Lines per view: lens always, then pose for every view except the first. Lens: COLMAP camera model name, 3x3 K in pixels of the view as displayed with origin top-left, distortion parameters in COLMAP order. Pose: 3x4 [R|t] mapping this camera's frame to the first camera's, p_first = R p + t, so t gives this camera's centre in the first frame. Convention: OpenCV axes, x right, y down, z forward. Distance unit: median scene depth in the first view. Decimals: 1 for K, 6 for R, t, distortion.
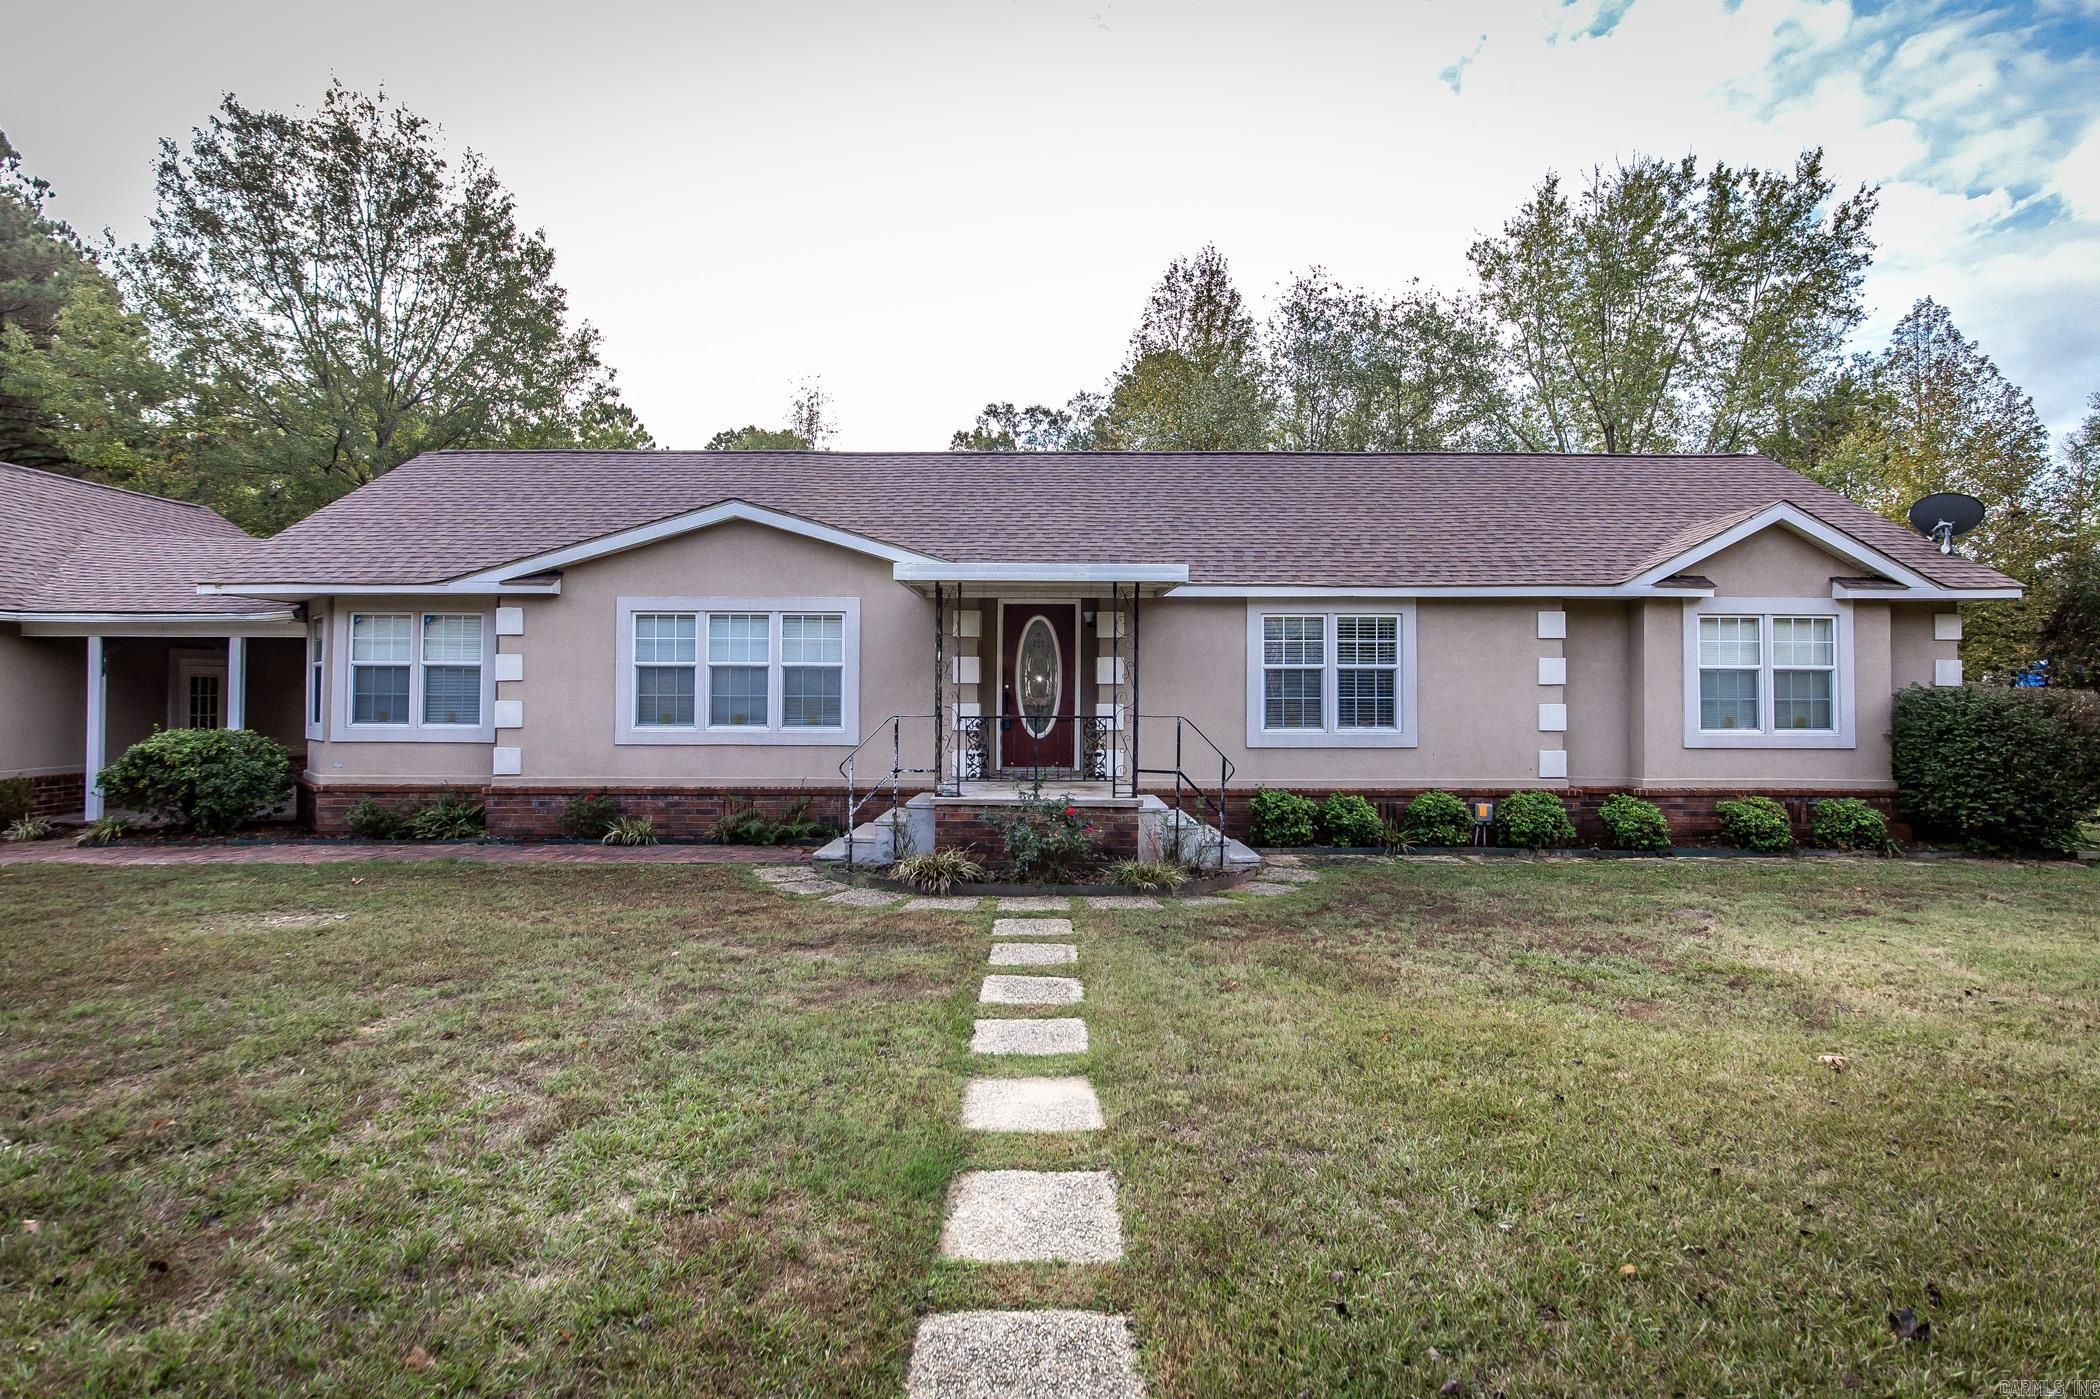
lens RADIAL K [[1015.5, 0, 1050.6], [0, 1015.5, 695.7], [0, 0, 1]] dist [-0.015425, -0.000290]
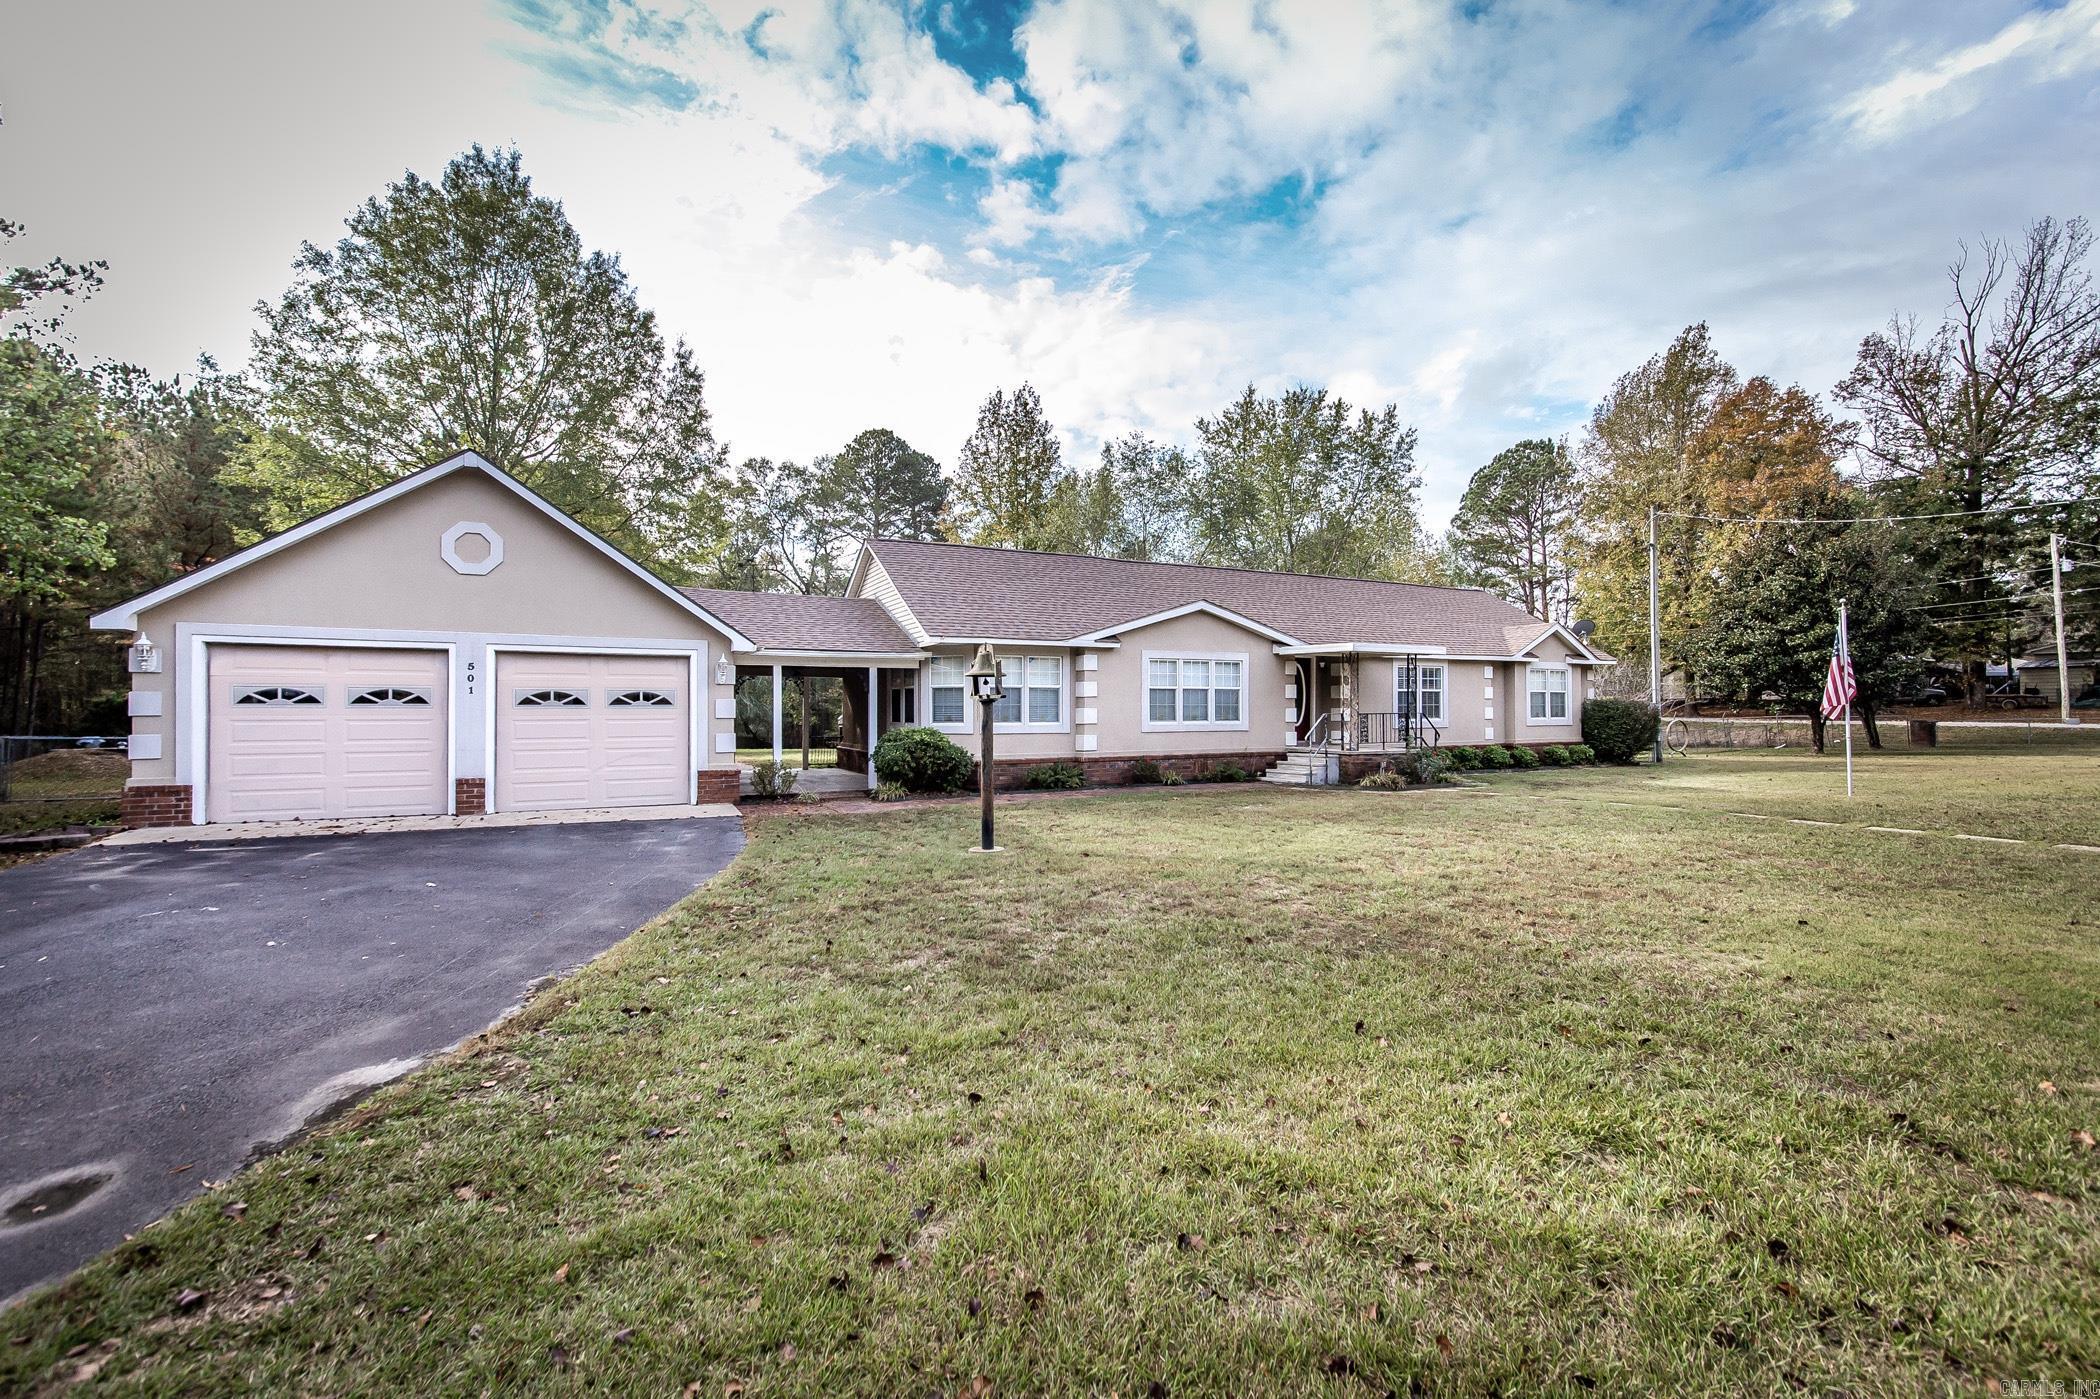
lens RADIAL K [[827.1, 0, 1050.2], [0, 827.1, 705.0], [0, 0, 1]] dist [-0.000841, -0.000030]
pose [[0.901583, -0.003810, 0.432590, -1.208700], [0.000960, 0.999976, 0.006807, -0.010312], [-0.432605, -0.005722, 0.901565, -0.257655]]
